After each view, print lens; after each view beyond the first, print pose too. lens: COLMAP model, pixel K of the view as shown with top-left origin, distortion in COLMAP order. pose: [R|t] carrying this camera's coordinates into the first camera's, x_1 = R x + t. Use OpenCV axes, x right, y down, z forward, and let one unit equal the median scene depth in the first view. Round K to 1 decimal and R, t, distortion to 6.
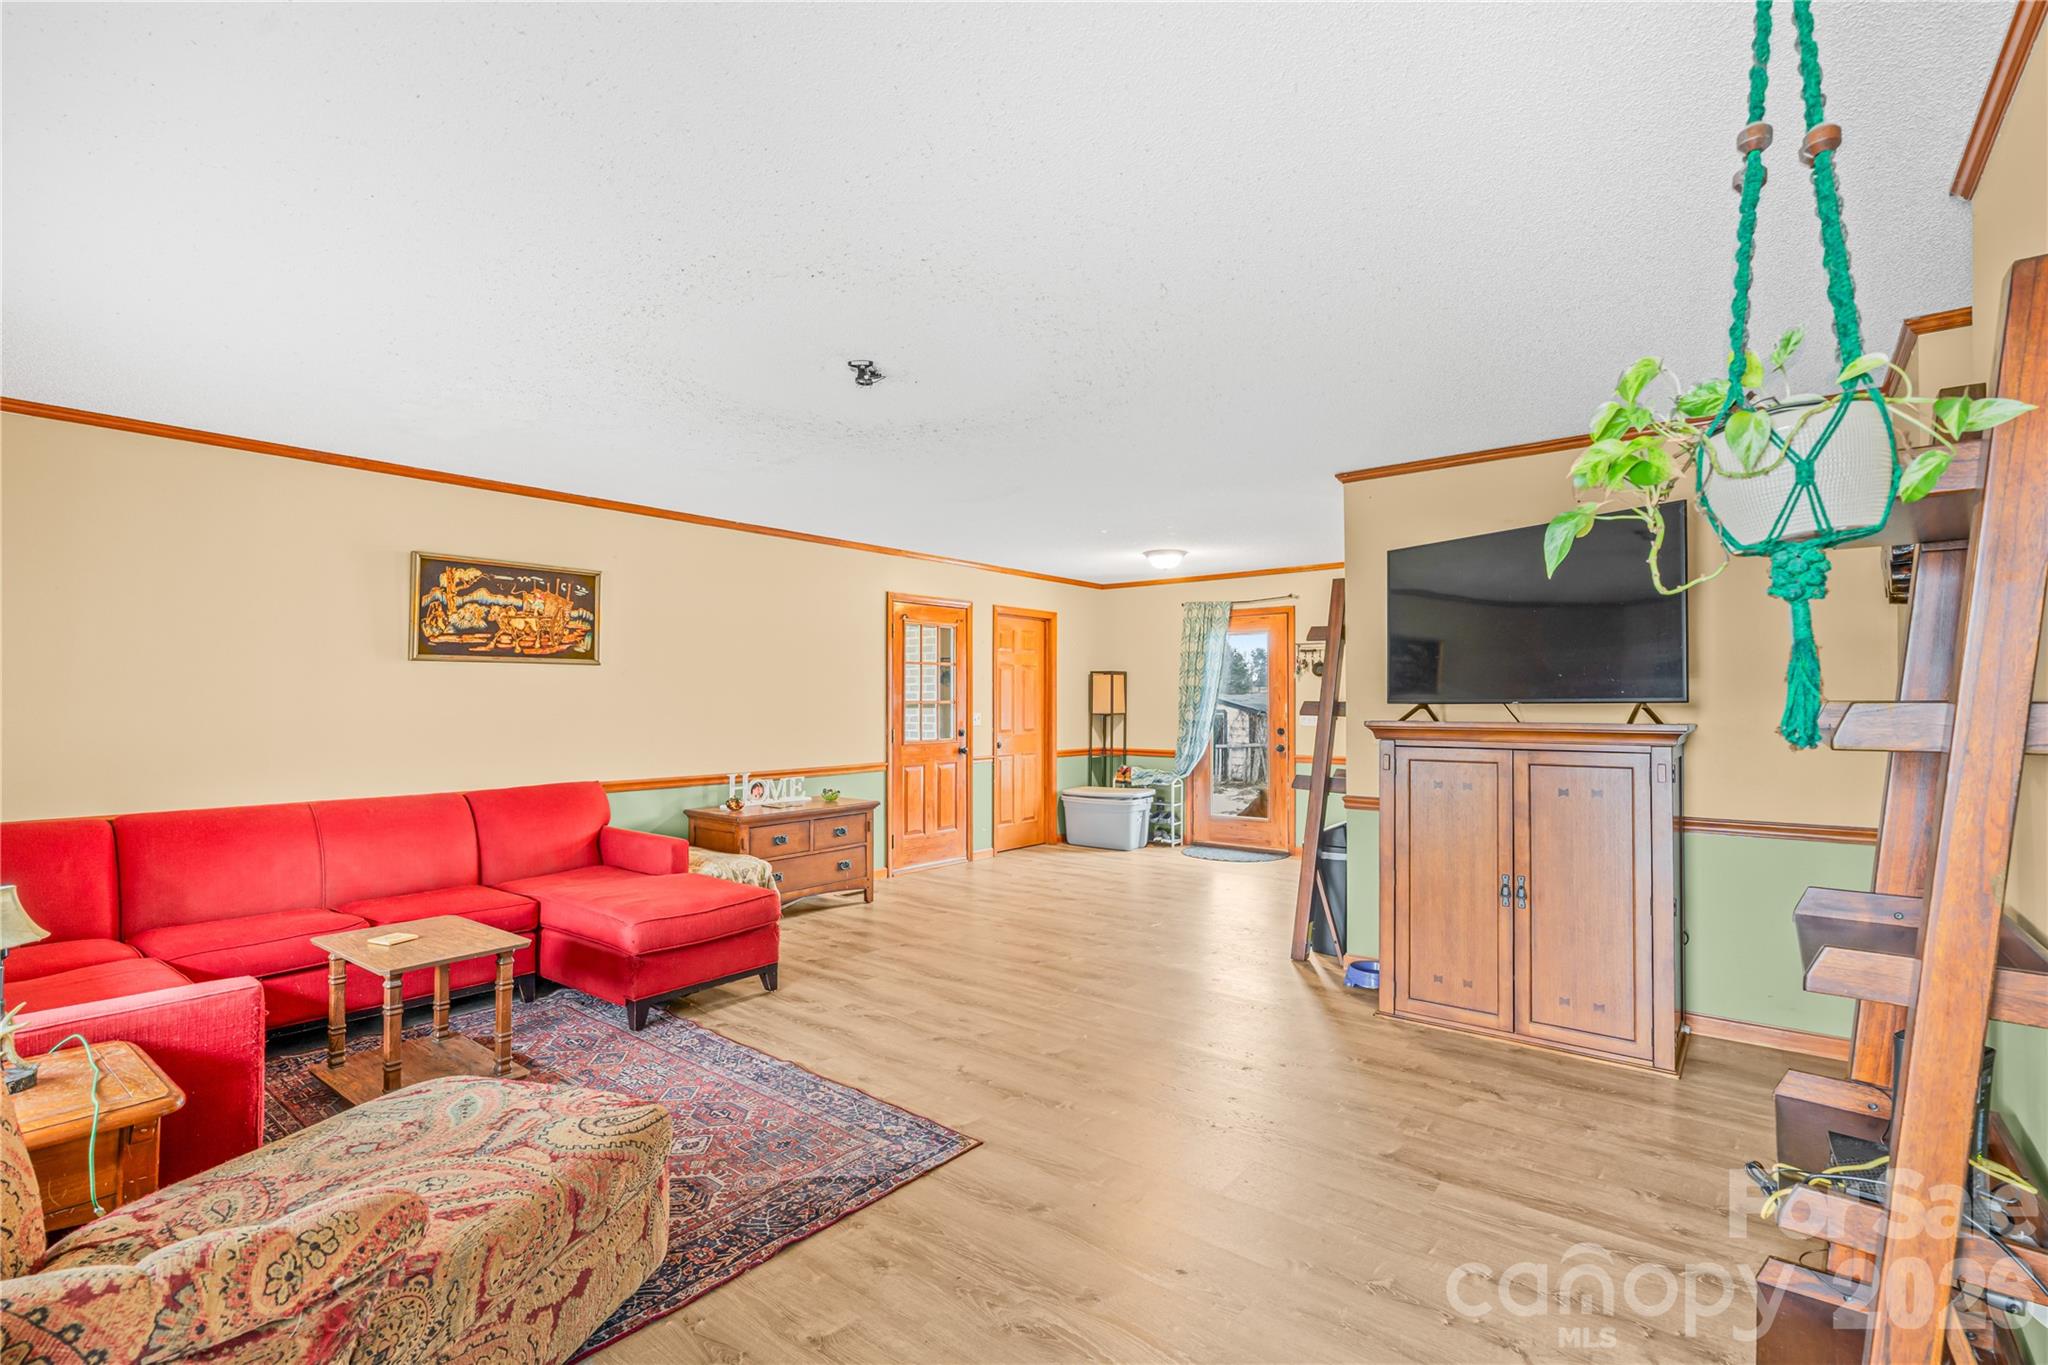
lens RADIAL K [[947.7, 0, 1008.8], [0, 947.7, 683.0], [0, 0, 1]] dist [-0.002491, 0.000026]
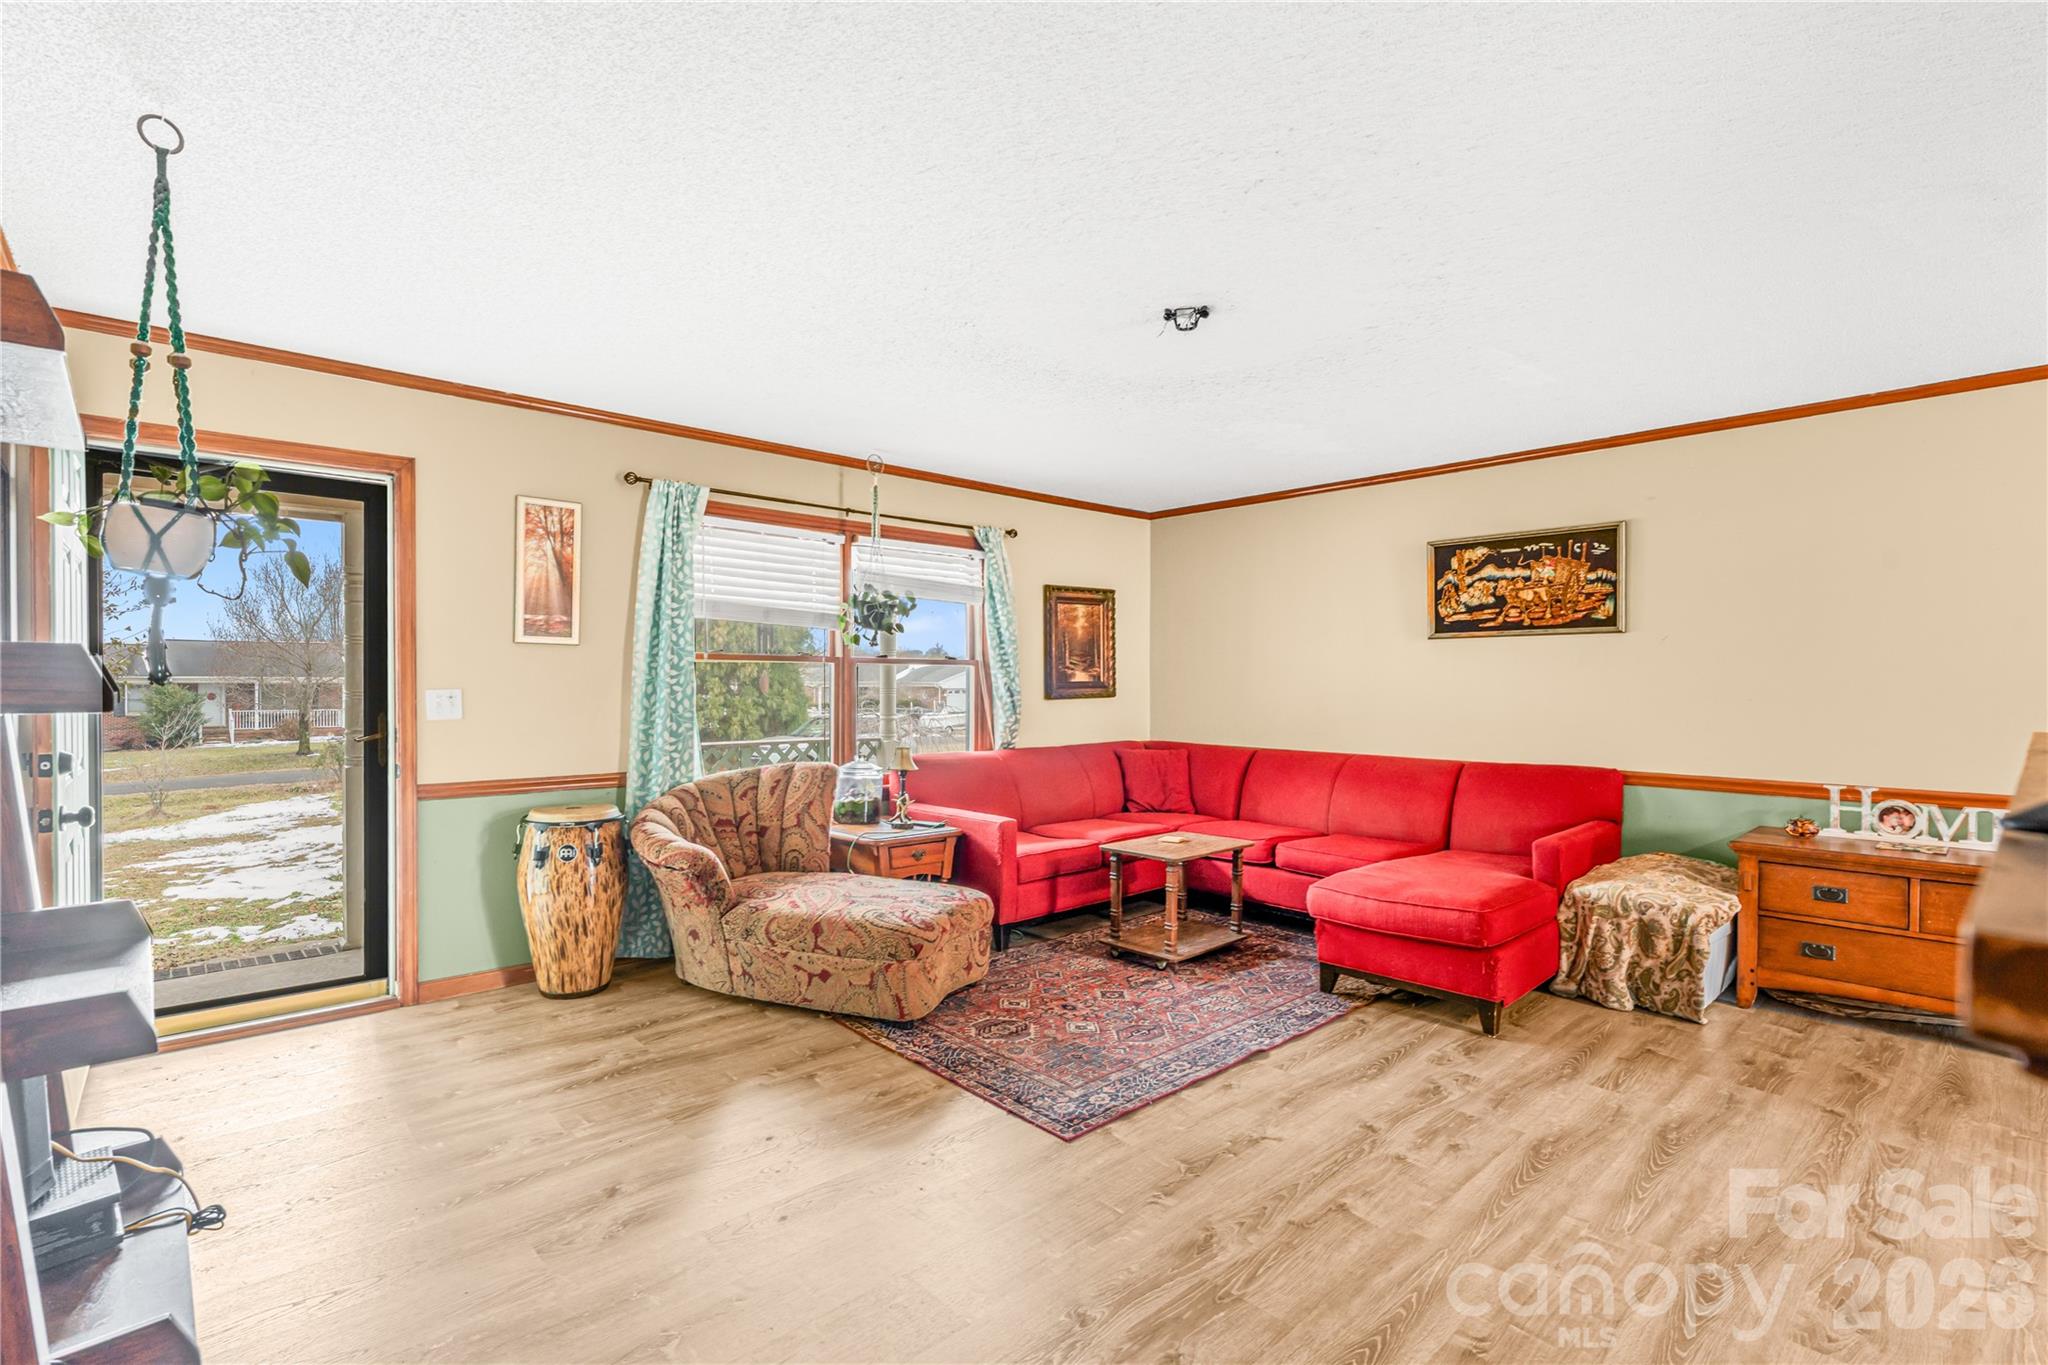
lens RADIAL K [[947.7, 0, 1008.8], [0, 947.7, 685.0], [0, 0, 1]] dist [-0.002491, 0.000026]
pose [[-0.147802, 0.008631, -0.988979, 0.537235], [0.018053, 0.999819, 0.006028, 0.014319], [0.988852, -0.016963, -0.147931, 0.642698]]
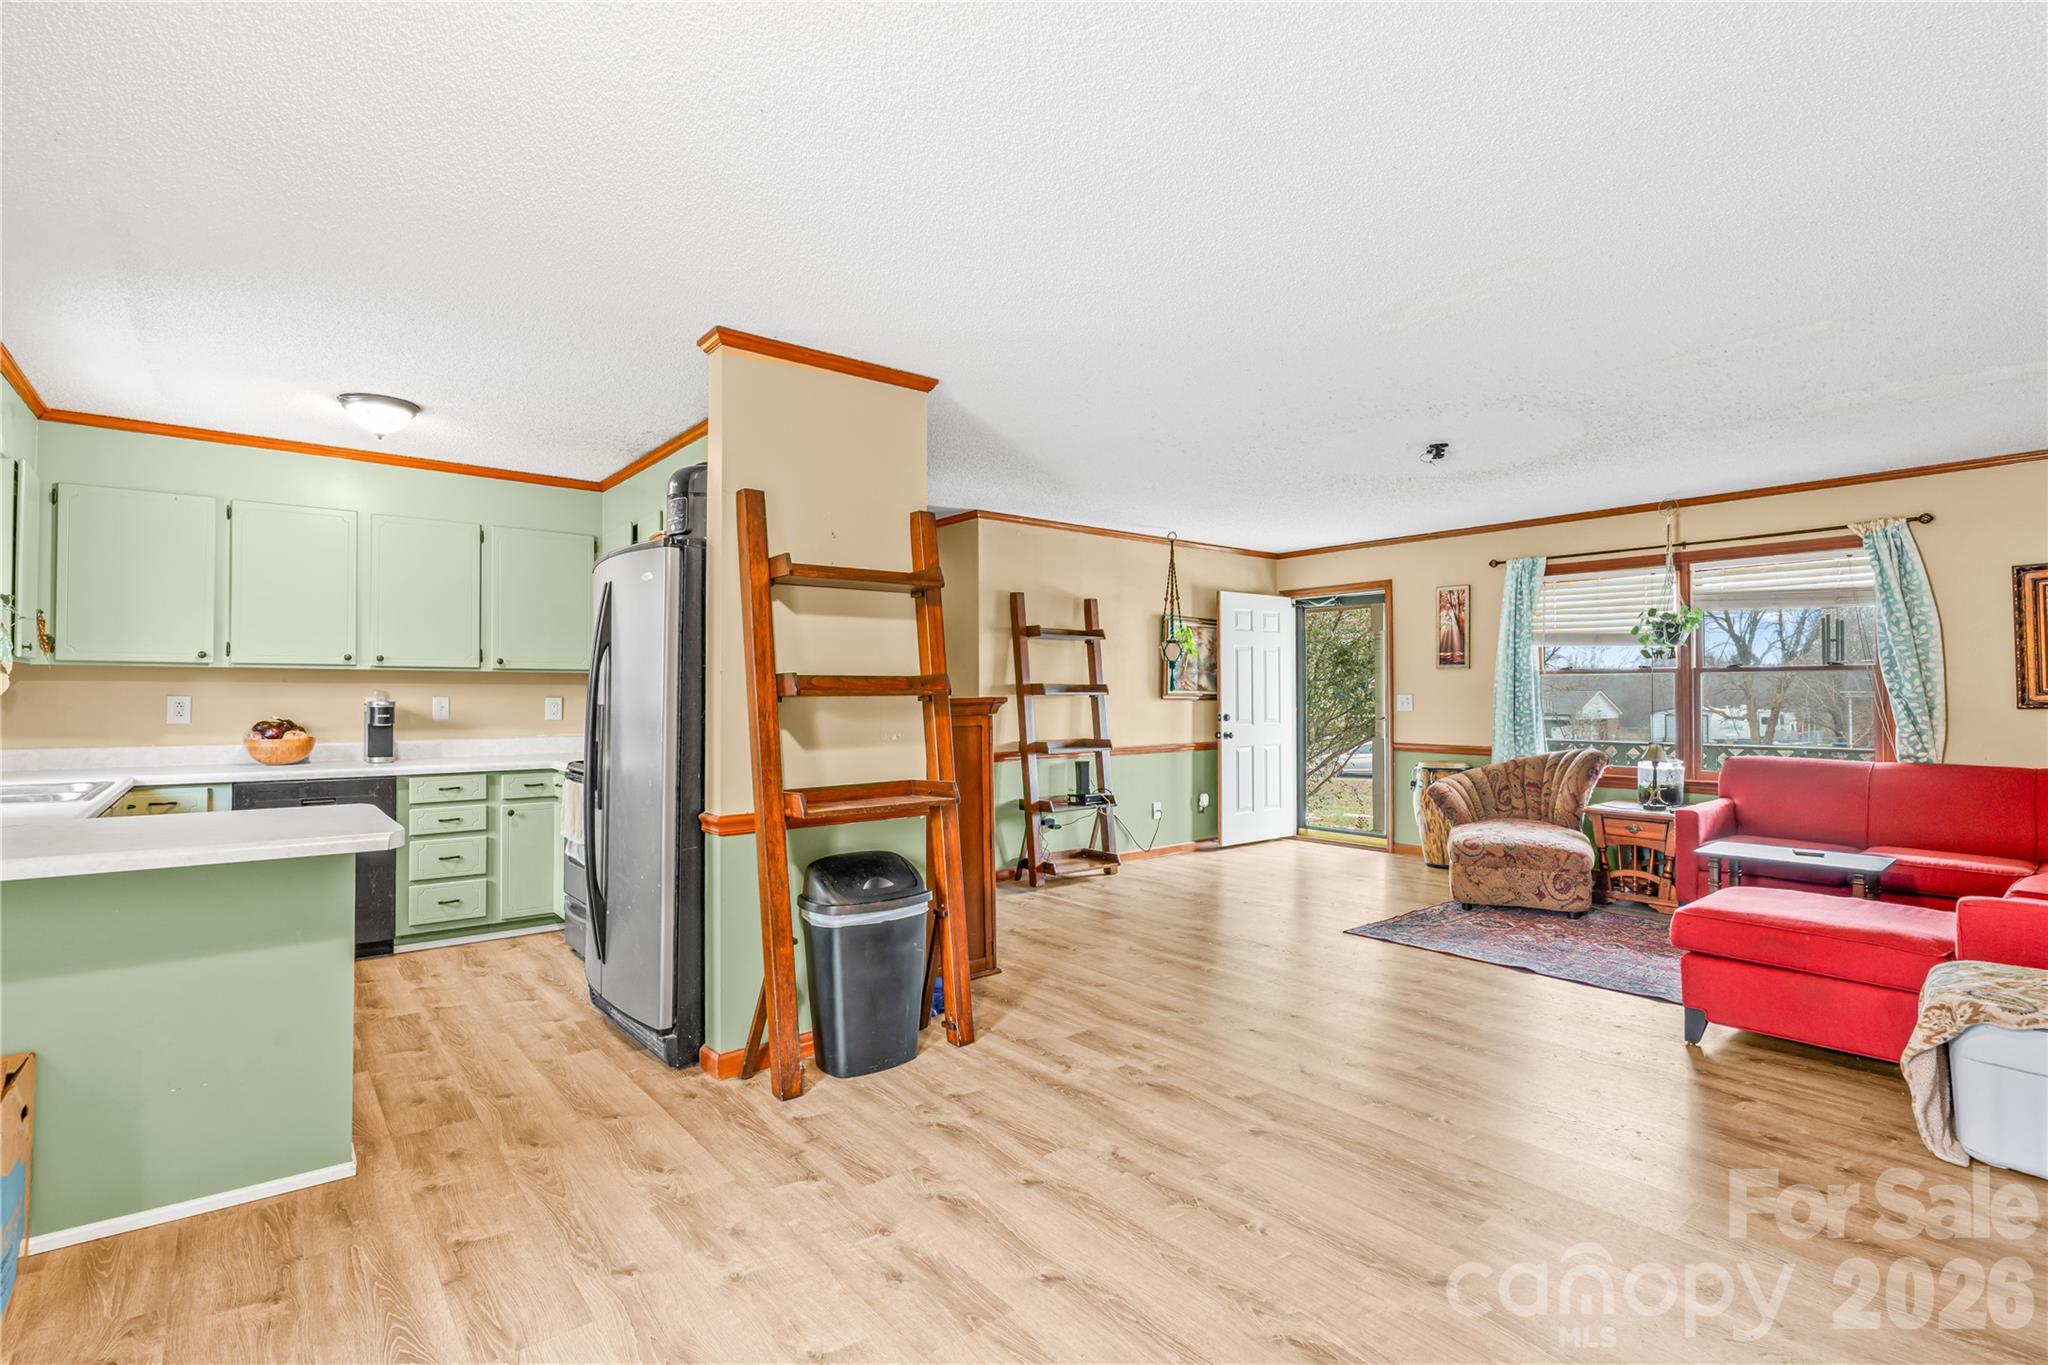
lens RADIAL K [[947.7, 0, 1021.8], [0, 947.7, 684.0], [0, 0, 1]] dist [-0.002491, 0.000026]
pose [[-0.979592, 0.008914, 0.200798, 0.123568], [0.002671, 0.999505, -0.031343, 0.043496], [-0.200978, -0.030168, -0.979131, 1.692699]]
